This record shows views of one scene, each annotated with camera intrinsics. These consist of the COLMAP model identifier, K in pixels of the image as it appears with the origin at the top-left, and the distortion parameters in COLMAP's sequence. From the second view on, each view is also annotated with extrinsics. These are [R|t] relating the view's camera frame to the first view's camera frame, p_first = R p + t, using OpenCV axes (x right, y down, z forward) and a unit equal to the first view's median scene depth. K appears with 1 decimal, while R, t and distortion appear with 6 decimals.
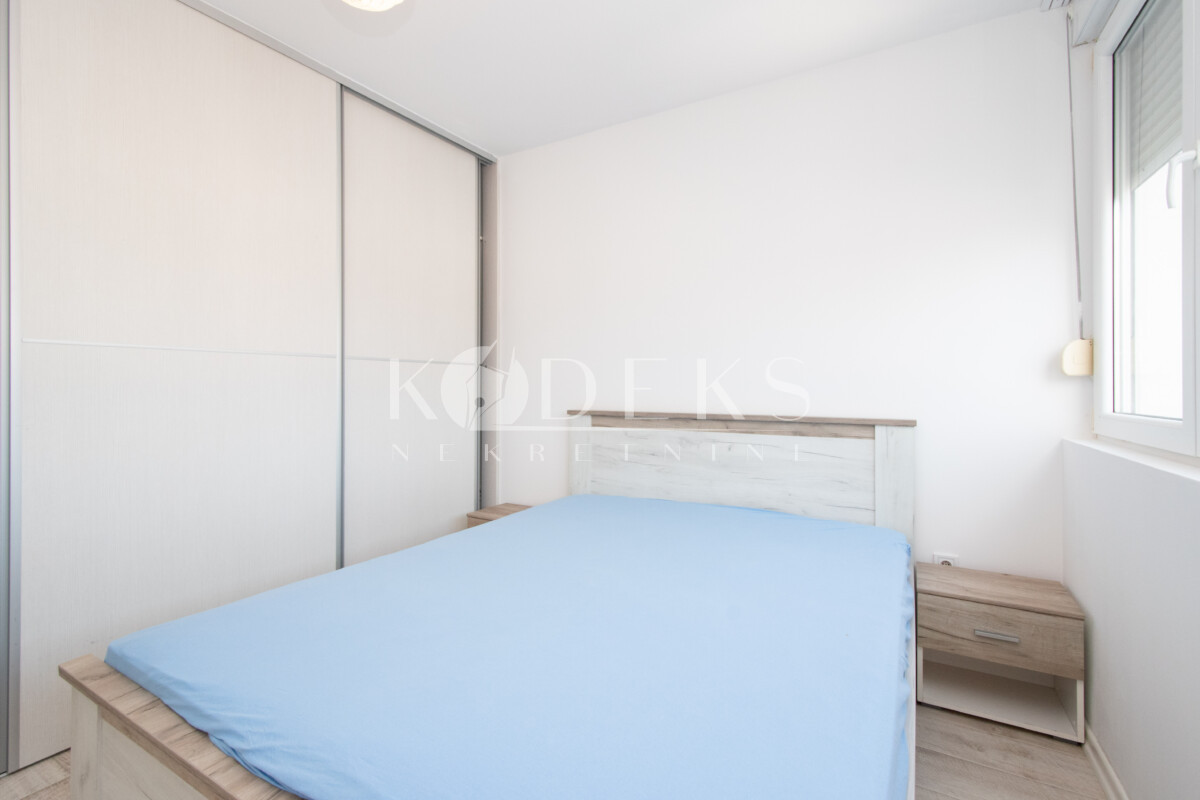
lens RADIAL K [[534.4, 0, 594.7], [0, 534.4, 388.5], [0, 0, 1]] dist [0.013536, 0.000032]
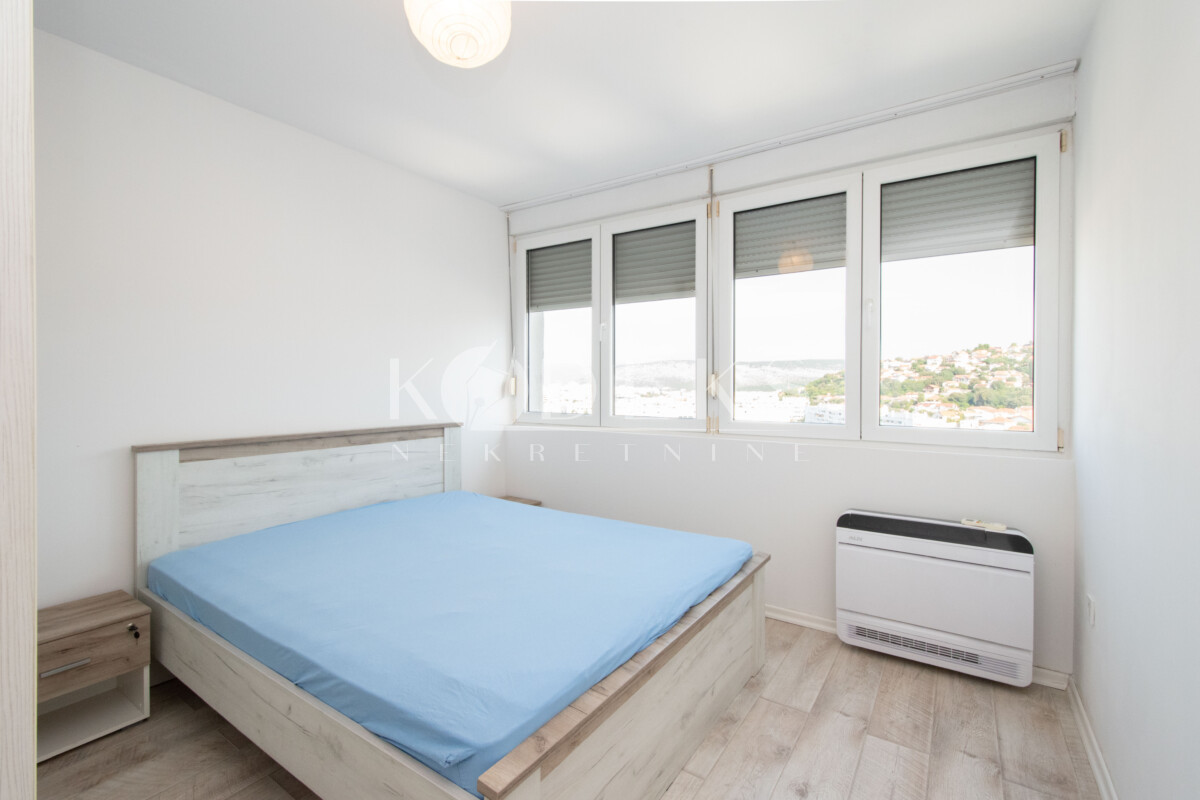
lens RADIAL K [[534.4, 0, 592.1], [0, 534.4, 396.1], [0, 0, 1]] dist [0.013536, 0.000032]
pose [[0.081856, -0.022425, 0.996392, -0.905657], [0.005435, 0.999742, 0.022054, -0.050699], [-0.996629, 0.003610, 0.081956, 0.406475]]
